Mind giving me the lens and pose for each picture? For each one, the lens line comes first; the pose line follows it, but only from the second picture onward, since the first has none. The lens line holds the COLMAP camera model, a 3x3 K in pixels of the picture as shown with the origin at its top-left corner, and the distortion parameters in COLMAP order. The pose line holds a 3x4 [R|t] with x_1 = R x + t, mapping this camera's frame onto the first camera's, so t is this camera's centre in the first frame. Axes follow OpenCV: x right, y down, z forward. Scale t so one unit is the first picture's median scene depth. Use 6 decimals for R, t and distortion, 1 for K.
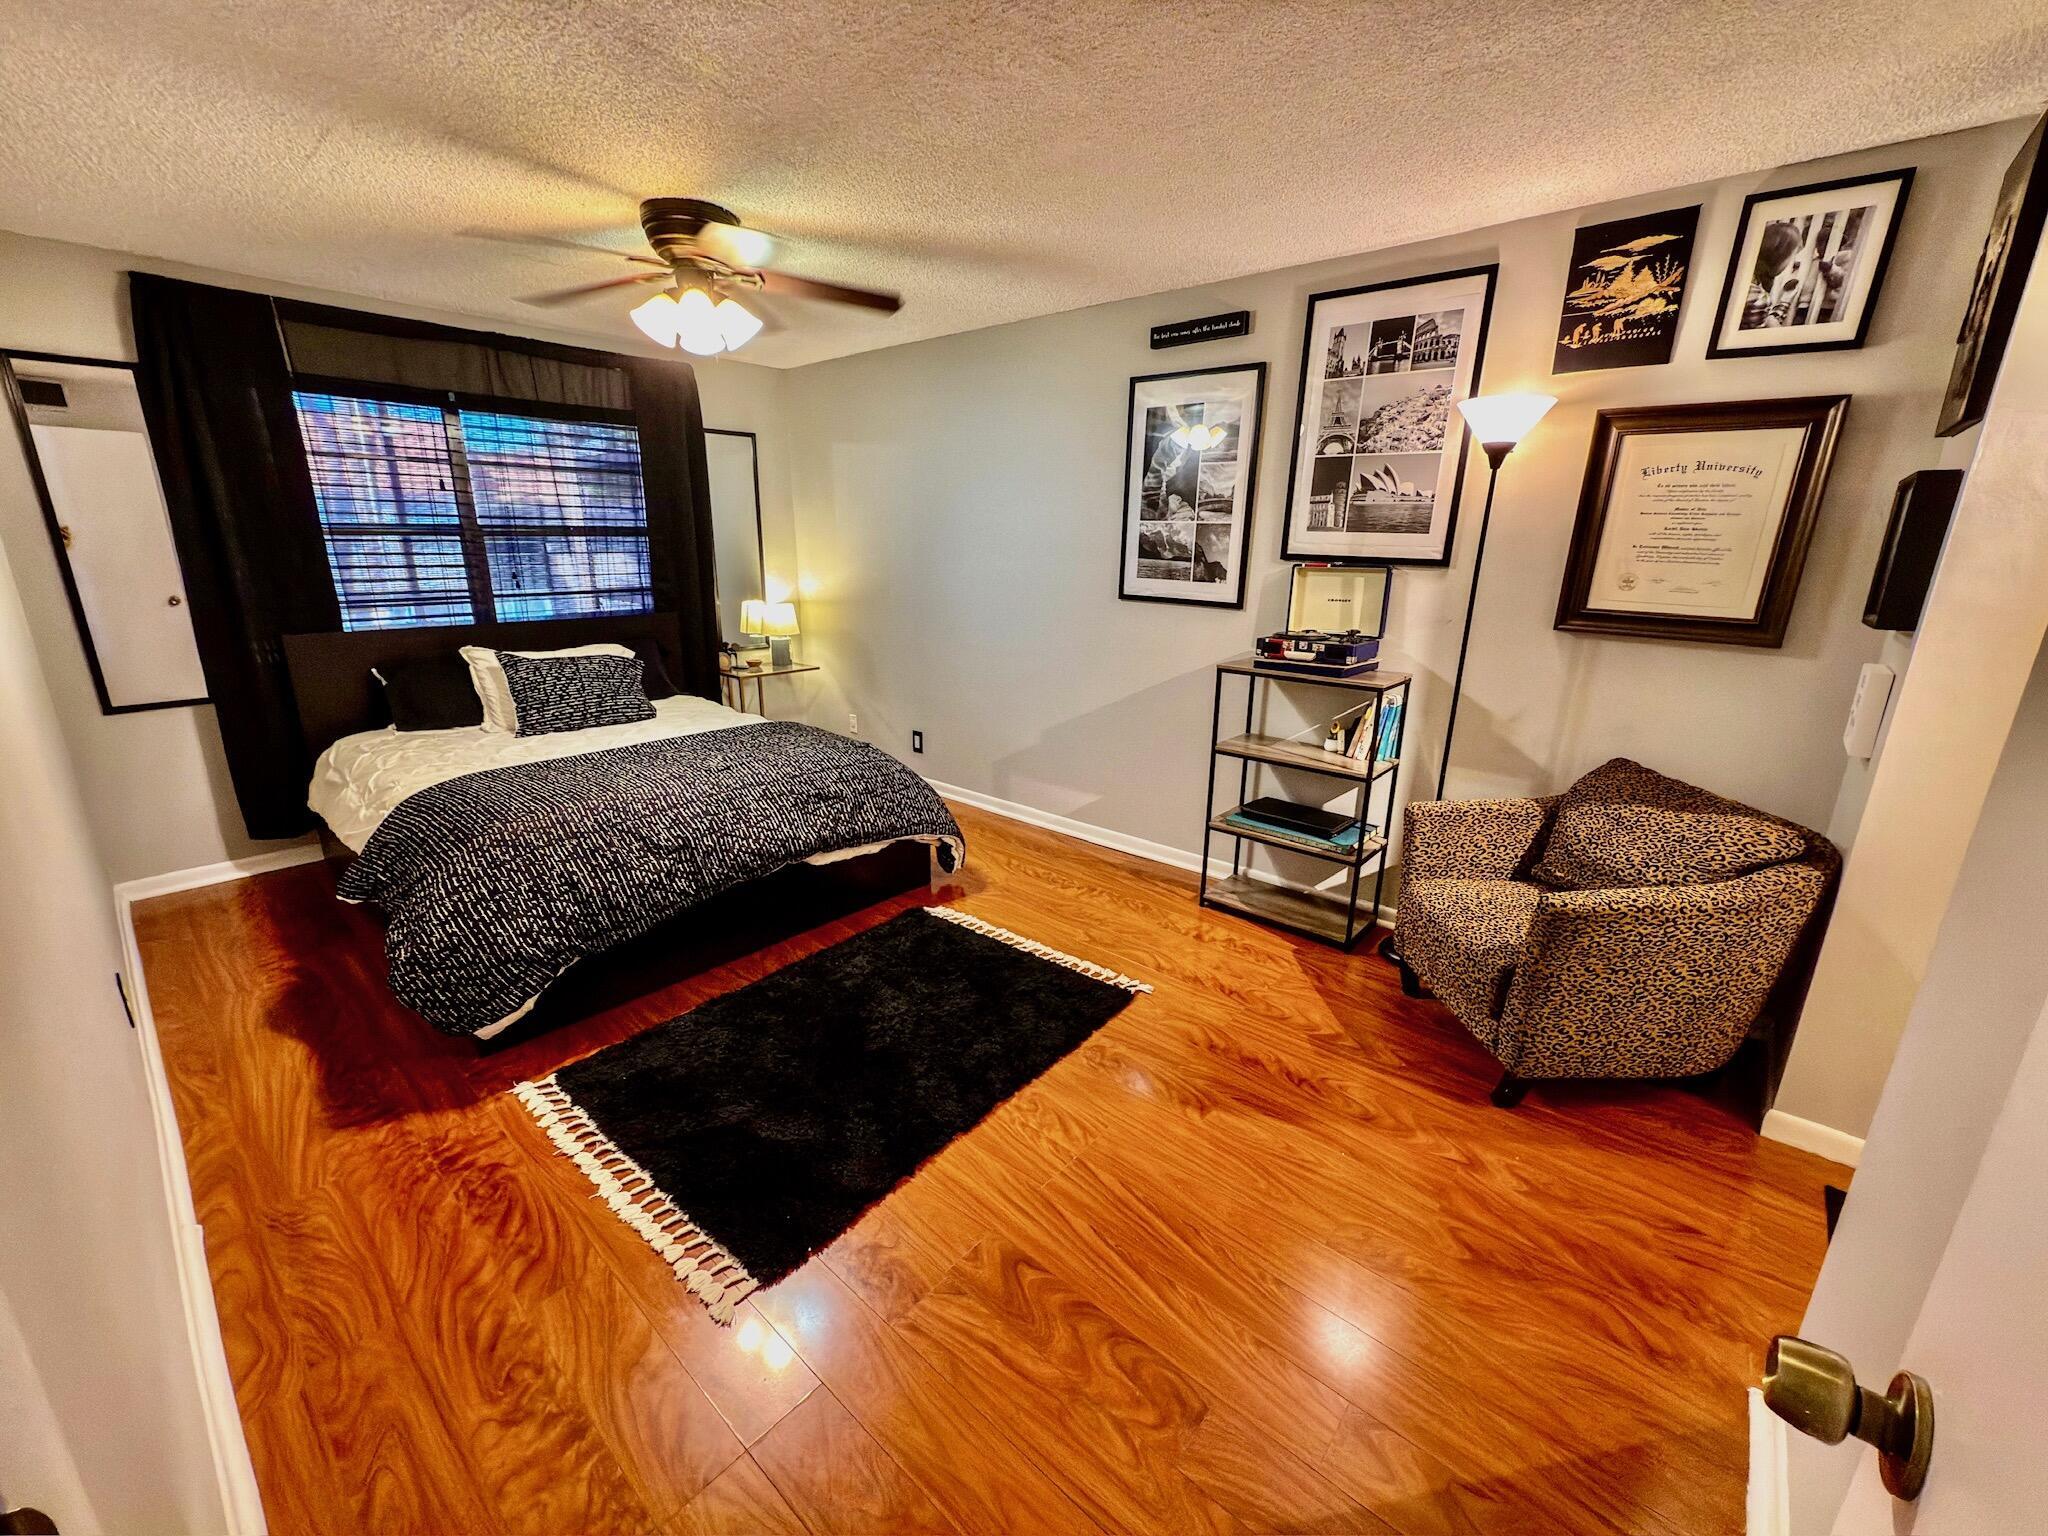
lens RADIAL K [[814.9, 0, 1027.2], [0, 814.9, 765.4], [0, 0, 1]] dist [-0.004334, -0.000404]
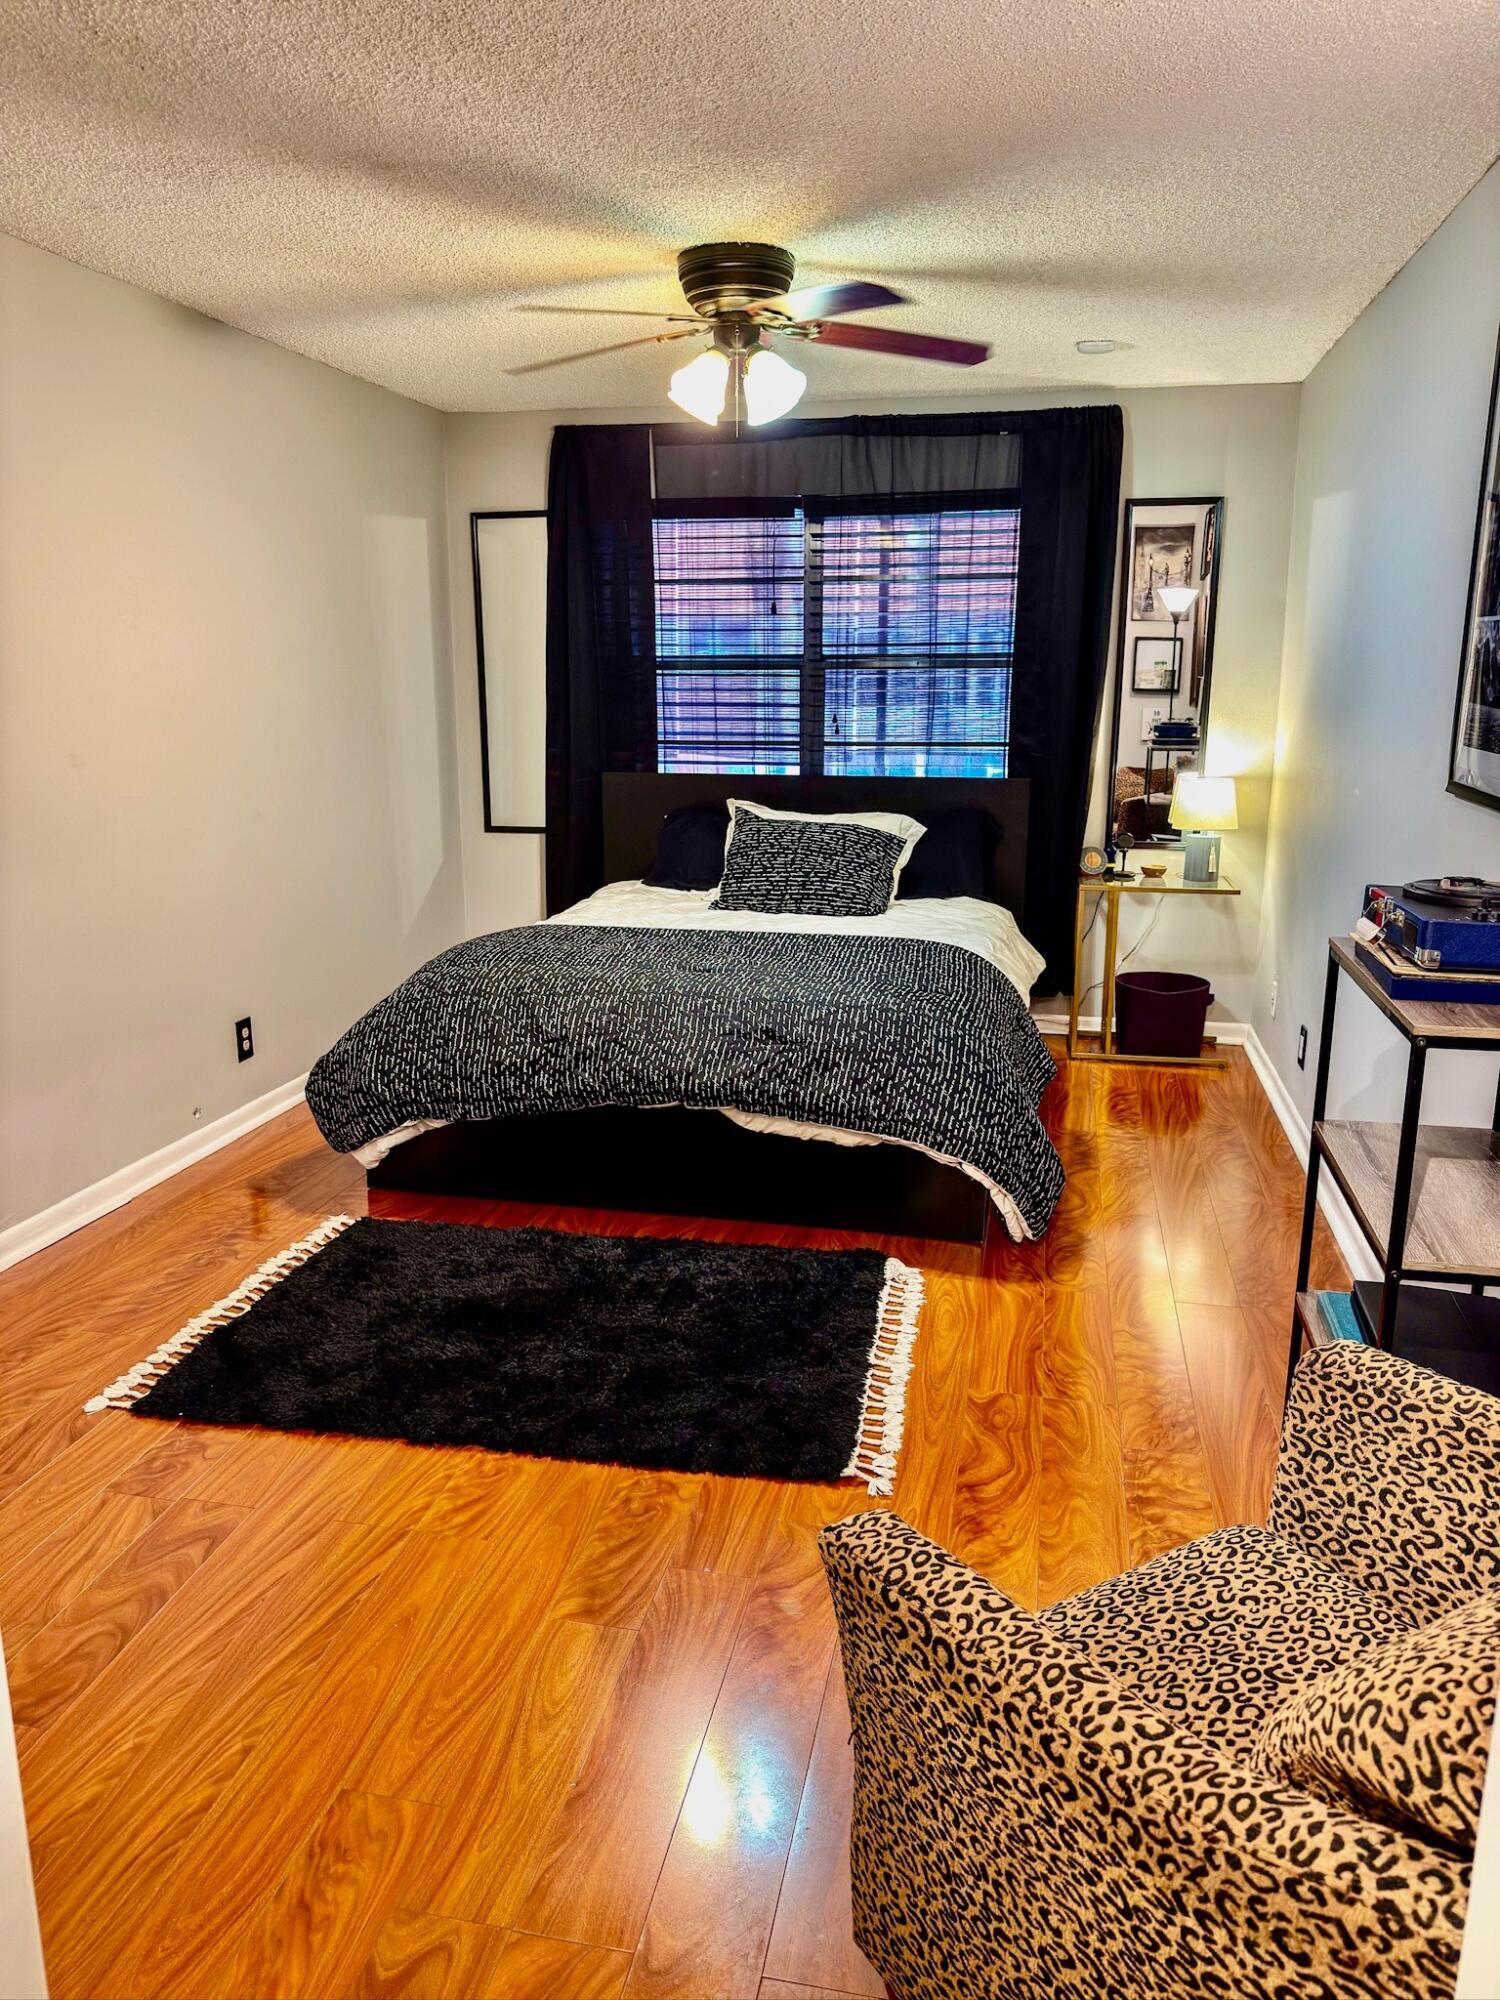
lens RADIAL K [[1422.0, 0, 735.2], [0, 1422.0, 1008.1], [0, 0, 1]] dist [-0.015893, -0.007220]
pose [[0.482260, 0.189862, -0.855206, 0.730216], [-0.230197, 0.969390, 0.085401, -0.075967], [0.845242, 0.155680, 0.511203, 0.347802]]
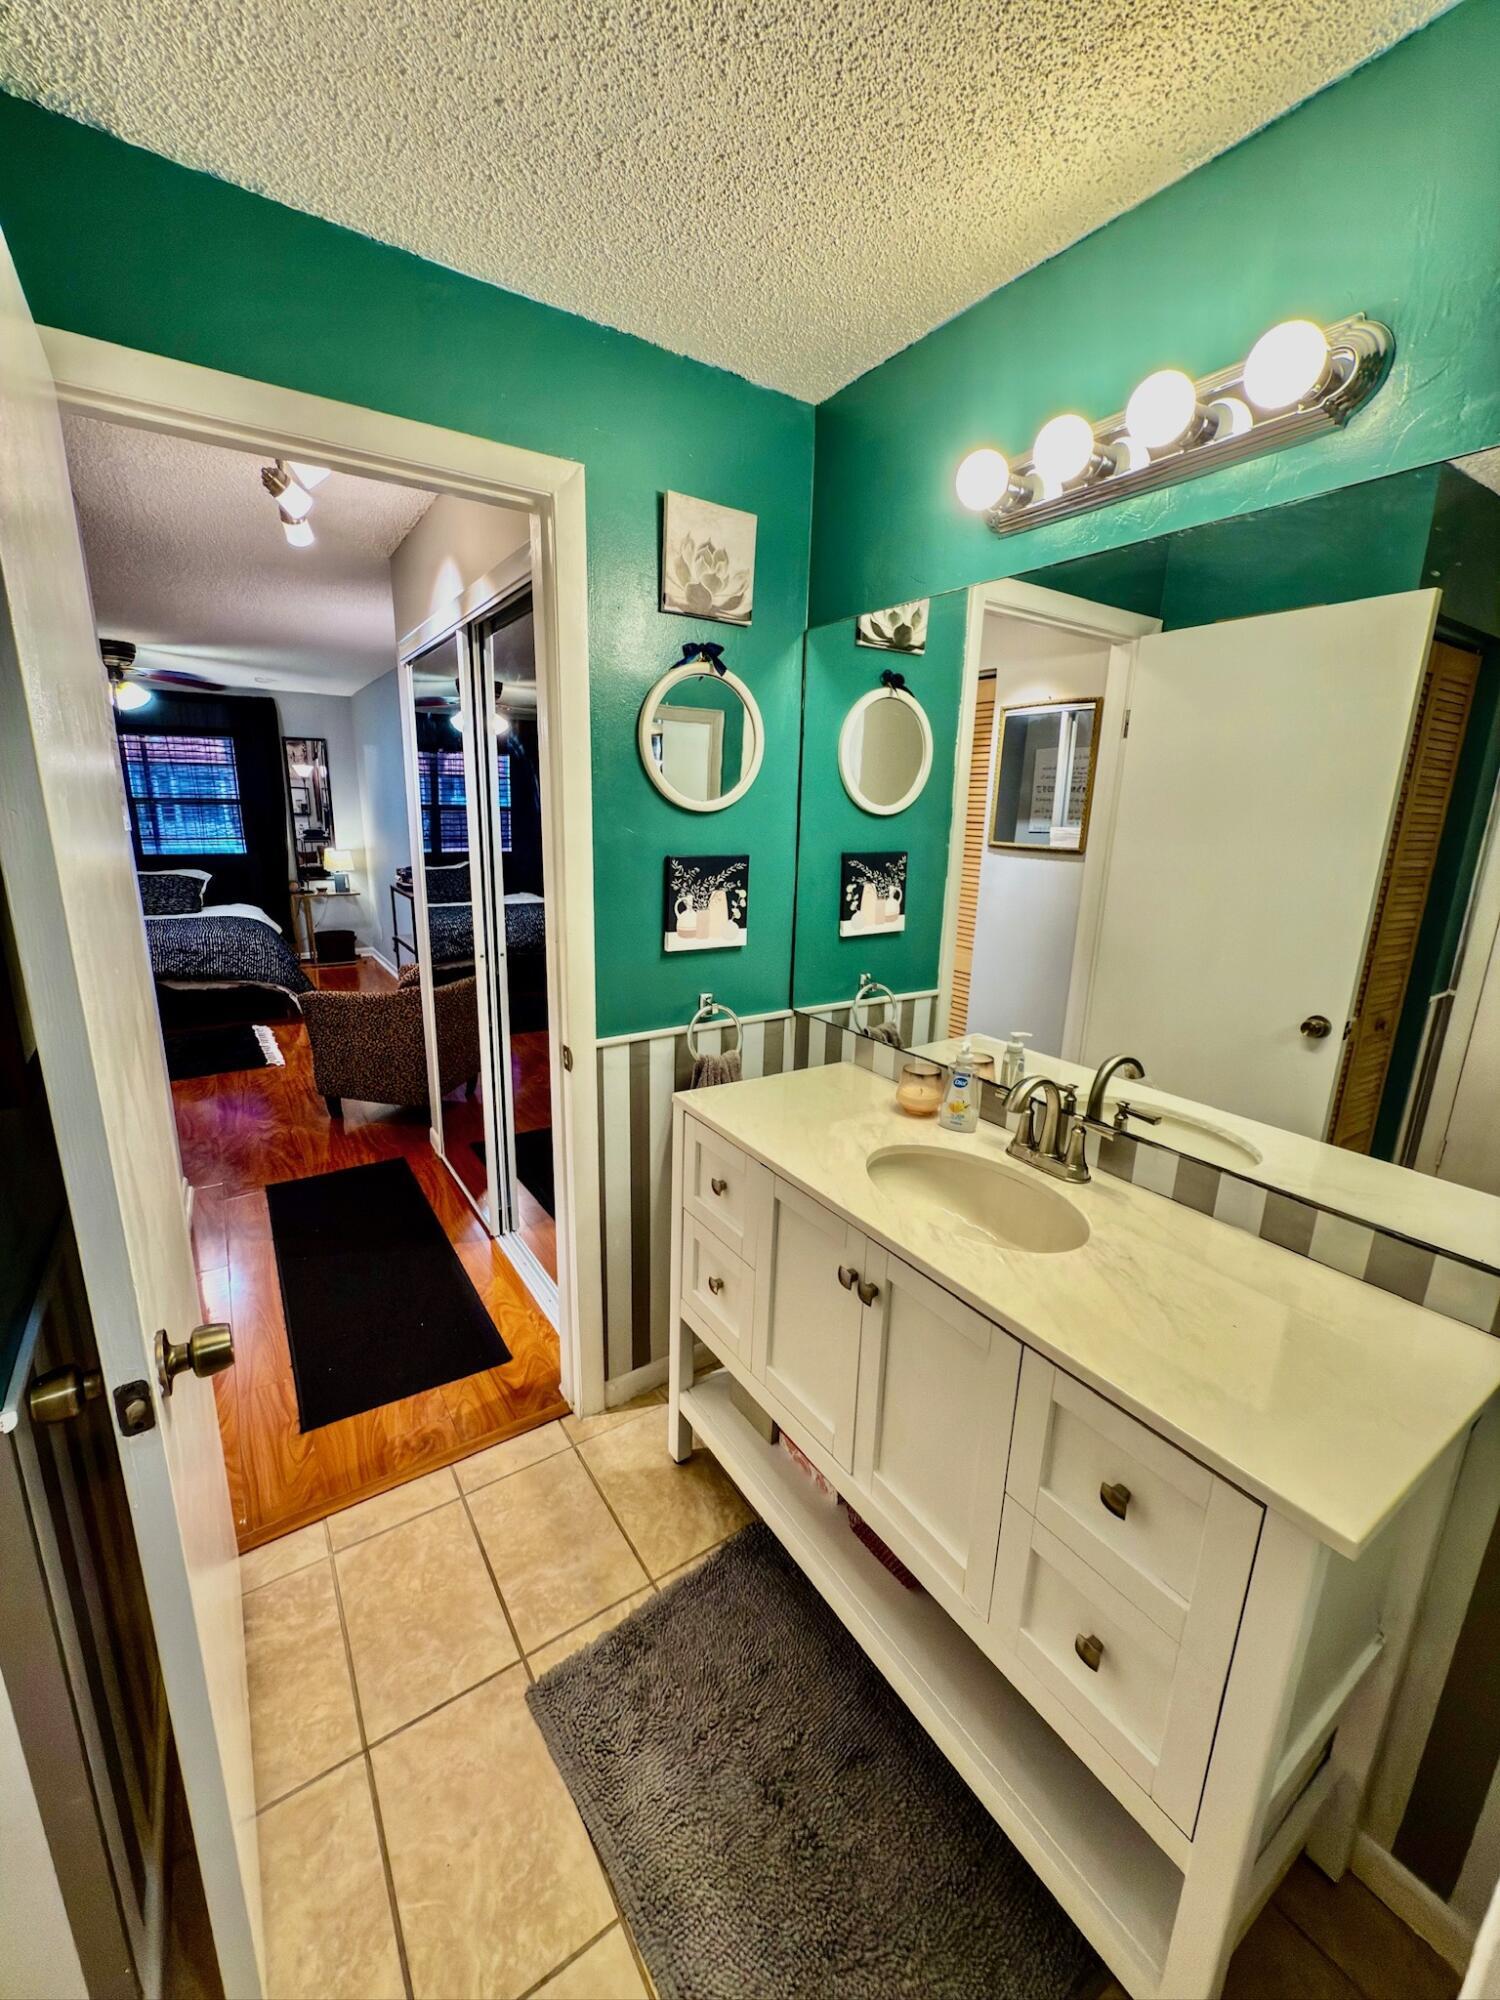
lens RADIAL K [[795.8, 0, 745.0], [0, 795.8, 996.4], [0, 0, 1]] dist [-0.004334, -0.000404]
pose [[0.964952, 0.065043, -0.254238, 1.318160], [-0.076678, 0.996402, -0.036113, 0.102386], [0.250974, 0.054342, 0.966467, -0.333322]]
